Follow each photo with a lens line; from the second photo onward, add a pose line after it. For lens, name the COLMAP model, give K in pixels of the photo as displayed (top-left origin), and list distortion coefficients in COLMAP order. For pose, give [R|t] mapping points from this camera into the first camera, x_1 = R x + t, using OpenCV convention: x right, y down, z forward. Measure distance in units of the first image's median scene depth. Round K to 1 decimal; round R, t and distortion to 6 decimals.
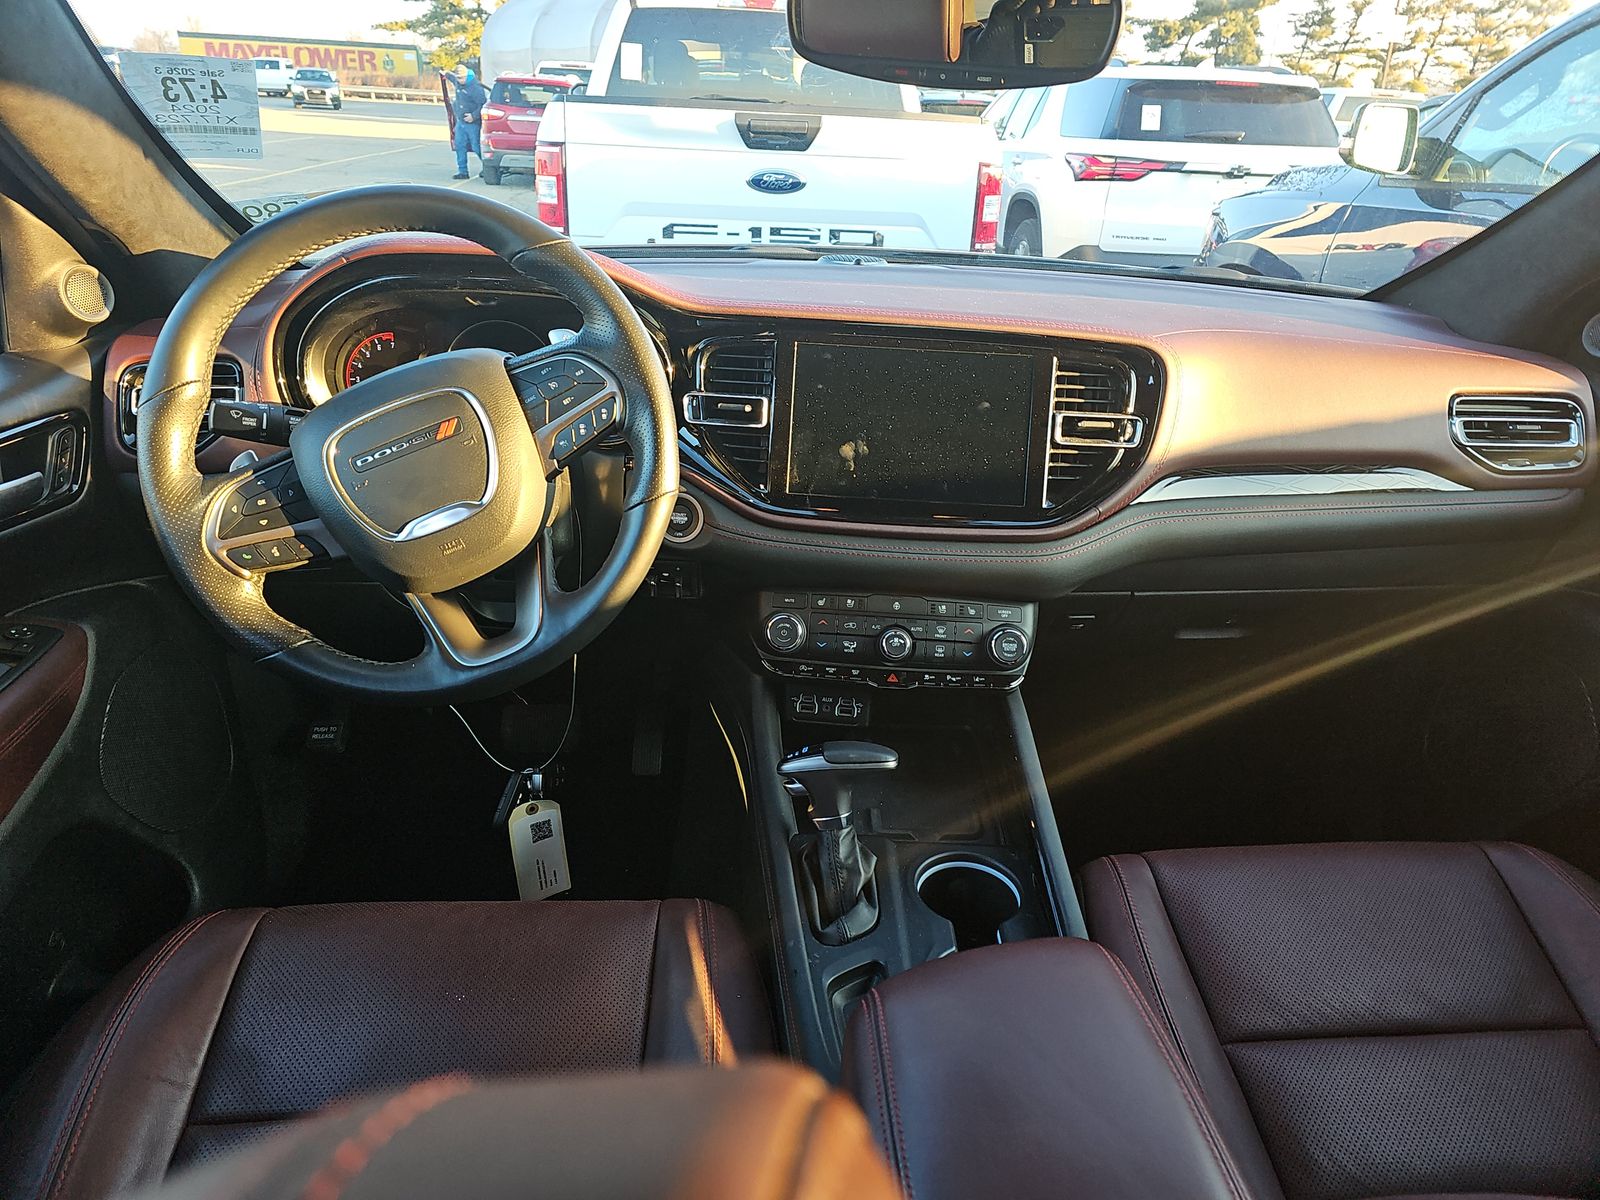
lens RADIAL K [[1138.3, 0, 800.0], [0, 1138.3, 600.0], [0, 0, 1]] dist [0.074110, 0.000722]
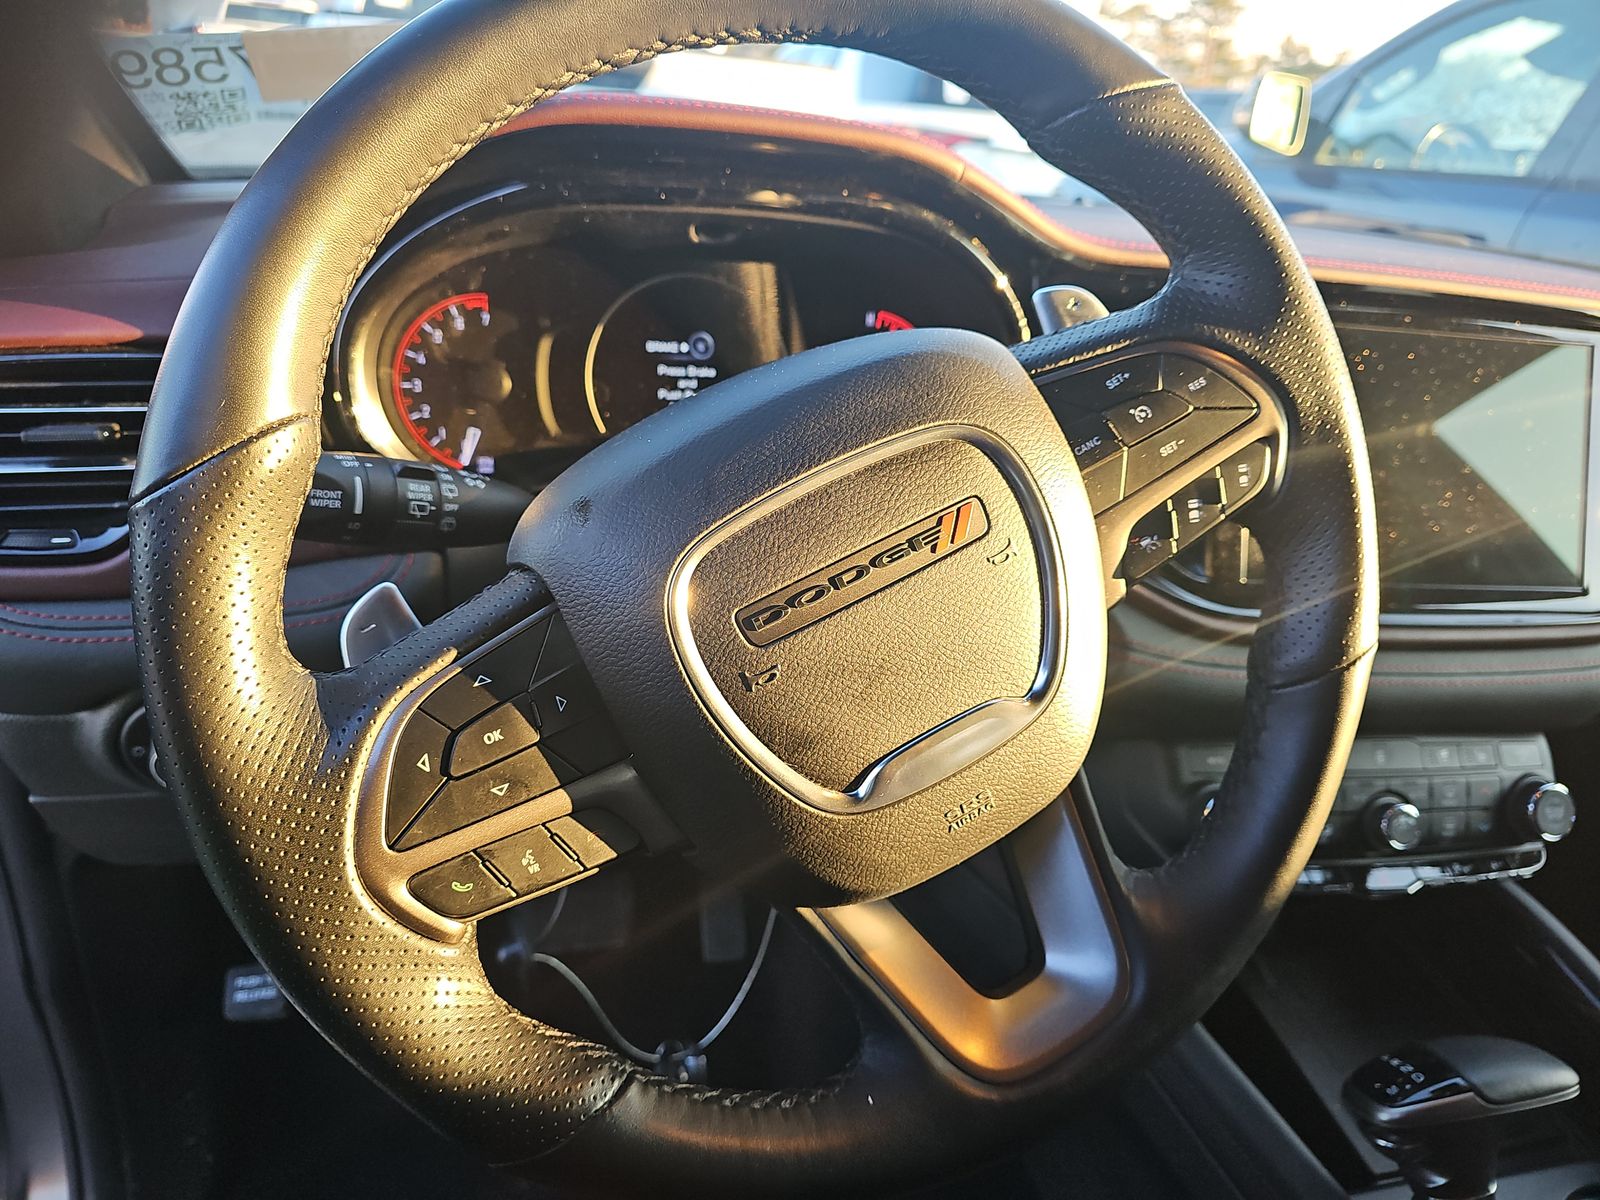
lens RADIAL K [[1138.3, 0, 800.0], [0, 1138.3, 600.0], [0, 0, 1]] dist [0.074110, 0.000722]
pose [[0.972192, -0.043967, 0.230020, -0.440059], [0.039817, 0.998950, 0.022656, -0.130247], [-0.230774, -0.012868, 0.972922, 0.598119]]
